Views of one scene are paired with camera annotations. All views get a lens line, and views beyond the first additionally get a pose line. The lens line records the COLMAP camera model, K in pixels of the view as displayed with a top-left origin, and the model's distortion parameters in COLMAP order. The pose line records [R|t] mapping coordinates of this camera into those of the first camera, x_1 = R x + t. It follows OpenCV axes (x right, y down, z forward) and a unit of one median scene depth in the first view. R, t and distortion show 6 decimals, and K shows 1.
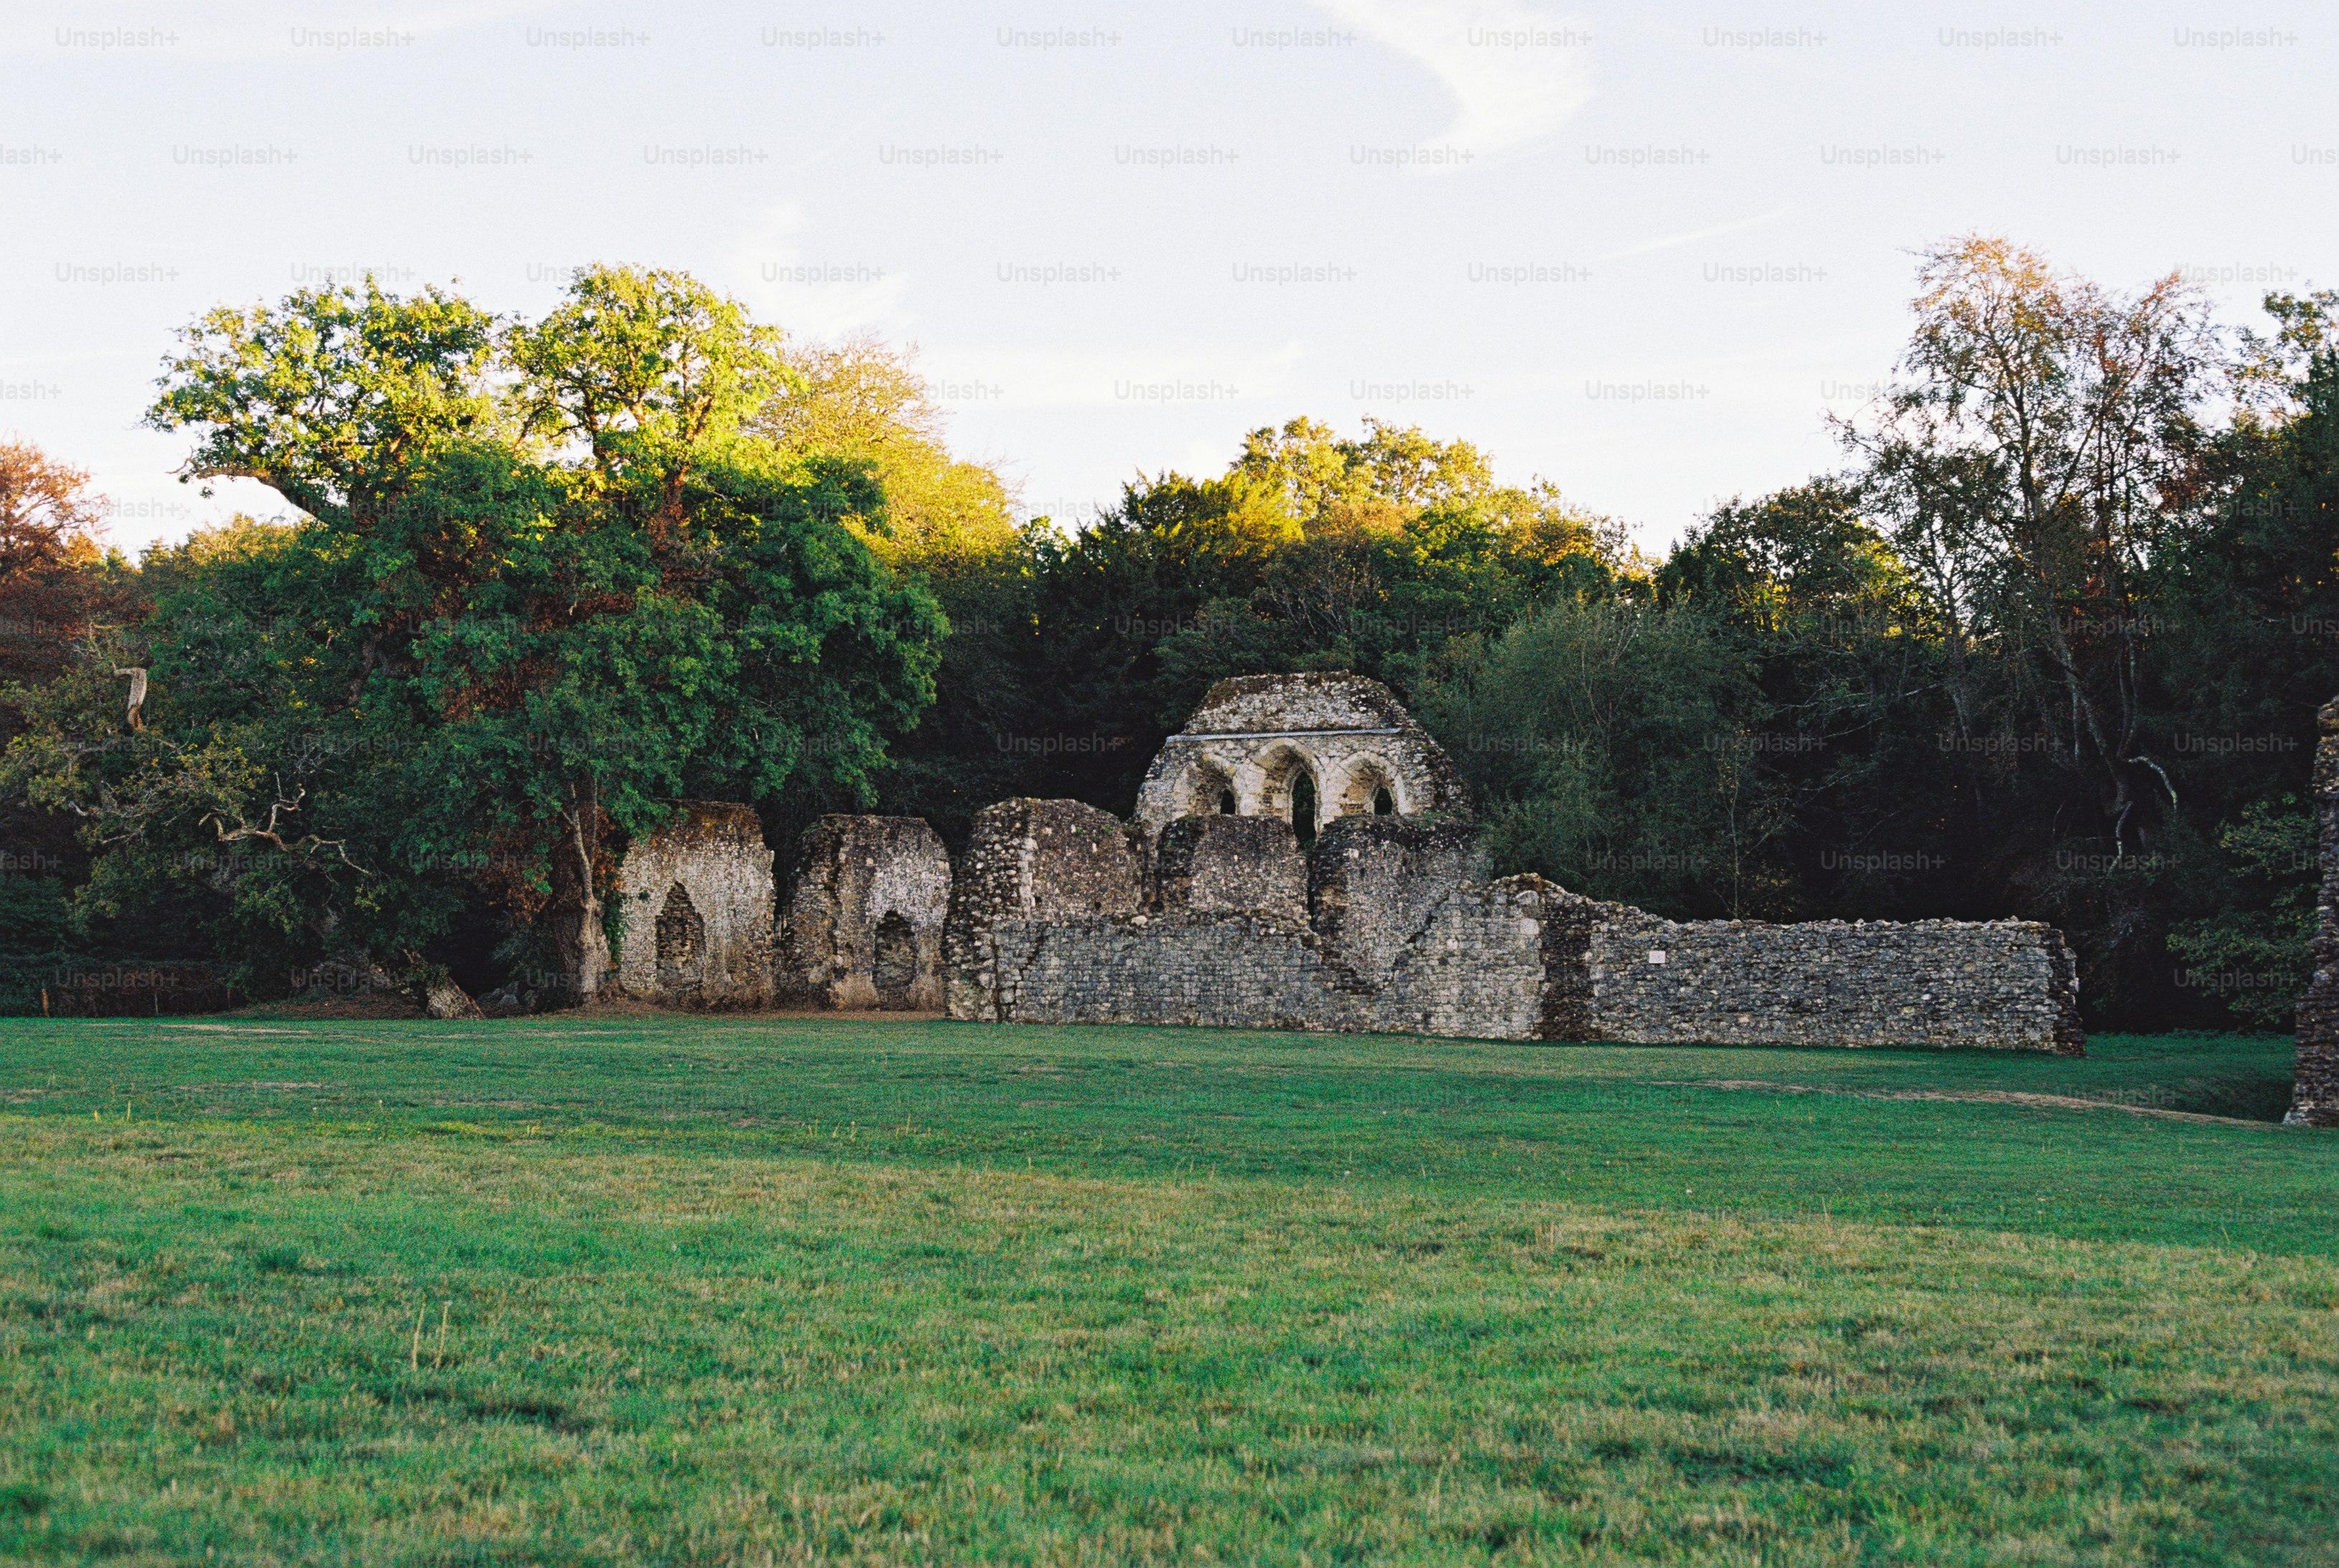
lens RADIAL K [[3556.8, 0, 1169.5], [0, 3556.8, 784.0], [0, 0, 1]] dist [-0.089785, -0.199313]
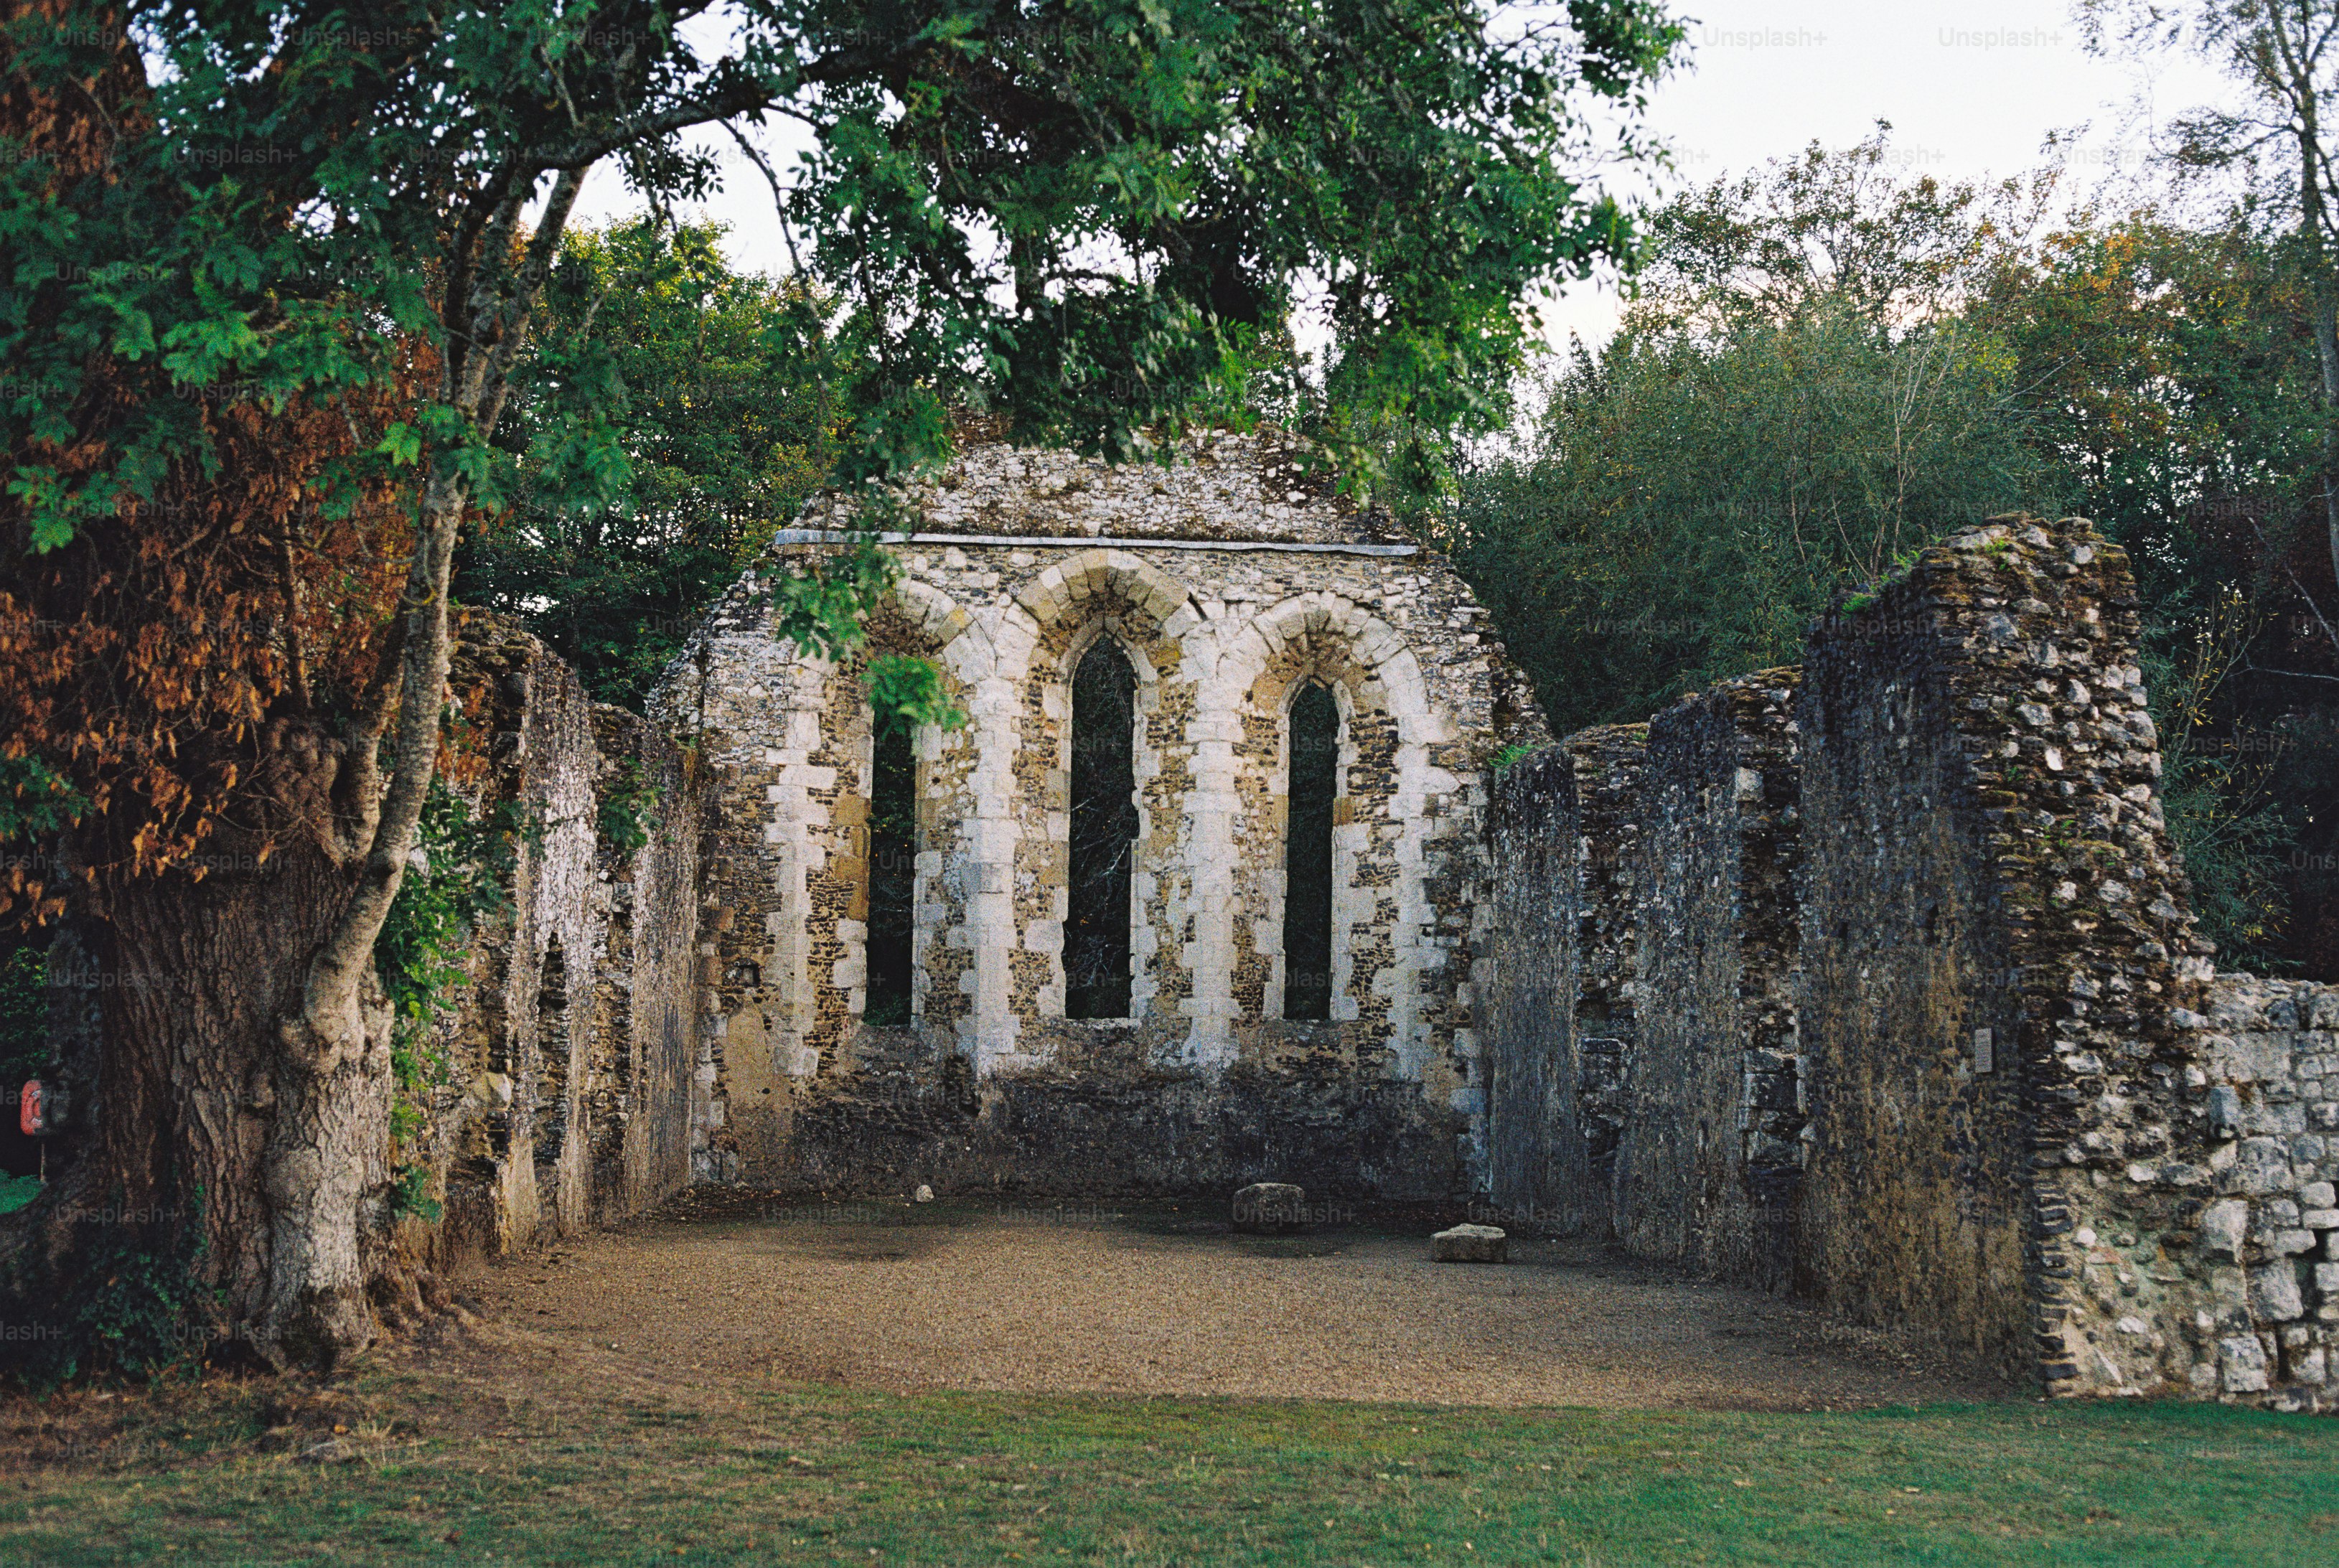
lens RADIAL K [[3556.8, 0, 1169.5], [0, 3556.8, 784.0], [0, 0, 1]] dist [-0.089785, -0.199313]
pose [[0.836007, 0.056323, 0.545820, -0.189305], [-0.046072, 0.998411, -0.032460, 0.027875], [-0.546781, 0.001990, 0.837273, 0.648143]]
